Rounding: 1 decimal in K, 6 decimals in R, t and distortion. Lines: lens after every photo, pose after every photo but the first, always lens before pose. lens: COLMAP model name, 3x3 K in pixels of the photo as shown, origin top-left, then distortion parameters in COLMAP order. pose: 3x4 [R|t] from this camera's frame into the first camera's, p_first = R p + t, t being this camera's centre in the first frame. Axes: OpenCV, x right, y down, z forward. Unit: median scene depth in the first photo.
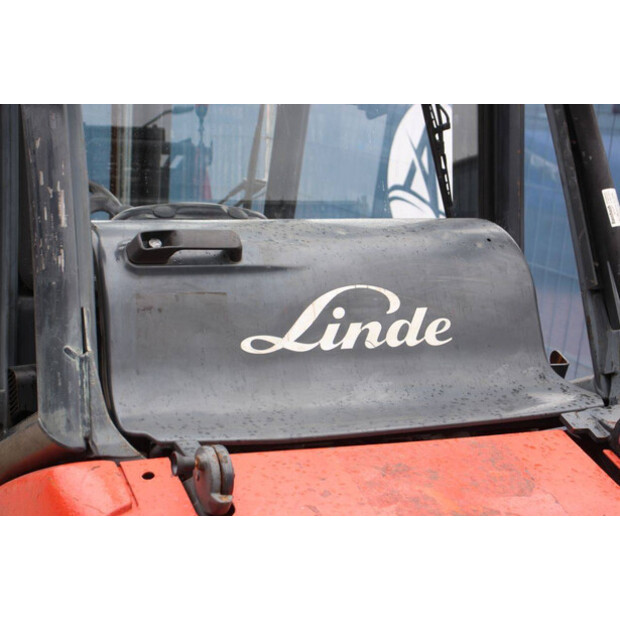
lens RADIAL K [[1245.1, 0, 316.2], [0, 1245.1, 314.1], [0, 0, 1]] dist [0.221274, 0.000000]
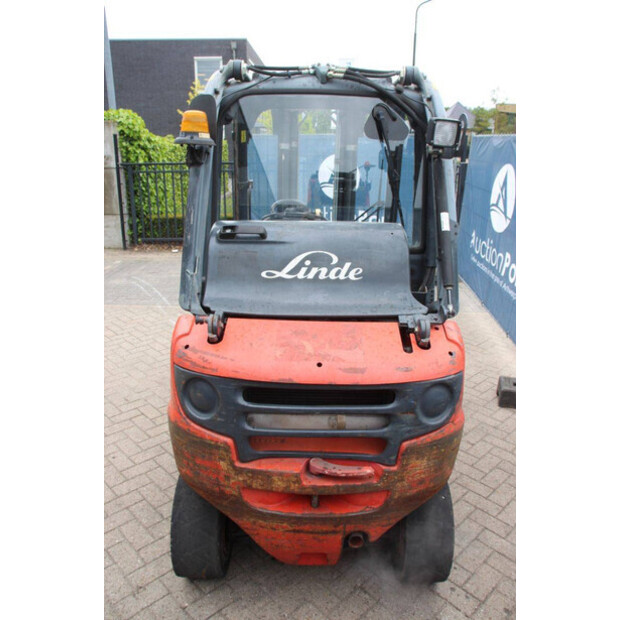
lens RADIAL K [[516.0, 0, 307.2], [0, 516.0, 310.2], [0, 0, 1]] dist [-0.126633, 0.083060]
pose [[0.912419, 0.096629, -0.397686, 0.406116], [-0.051241, 0.991053, 0.123240, -0.031580], [0.406037, -0.092069, 0.909207, 0.123525]]
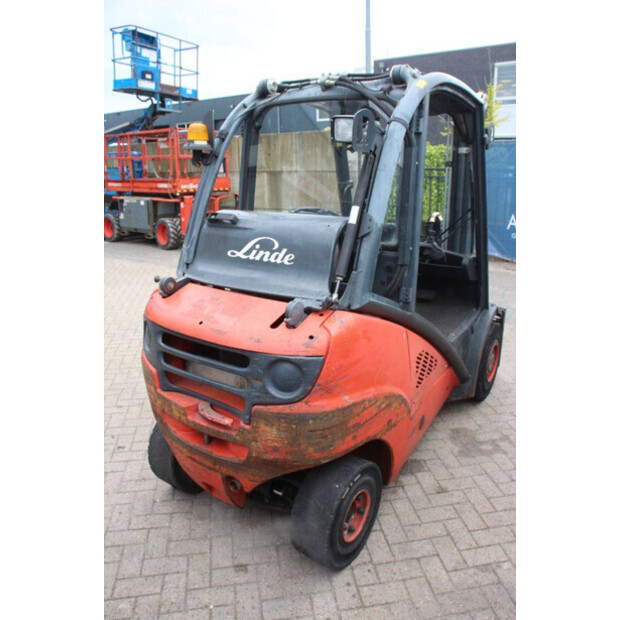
lens RADIAL K [[516.0, 0, 313.3], [0, 516.0, 308.0], [0, 0, 1]] dist [-0.126633, 0.083060]
pose [[0.515358, 0.199514, -0.833427, 1.045291], [-0.124059, 0.979646, 0.157805, -0.061735], [0.847948, 0.022068, 0.529620, 0.511543]]
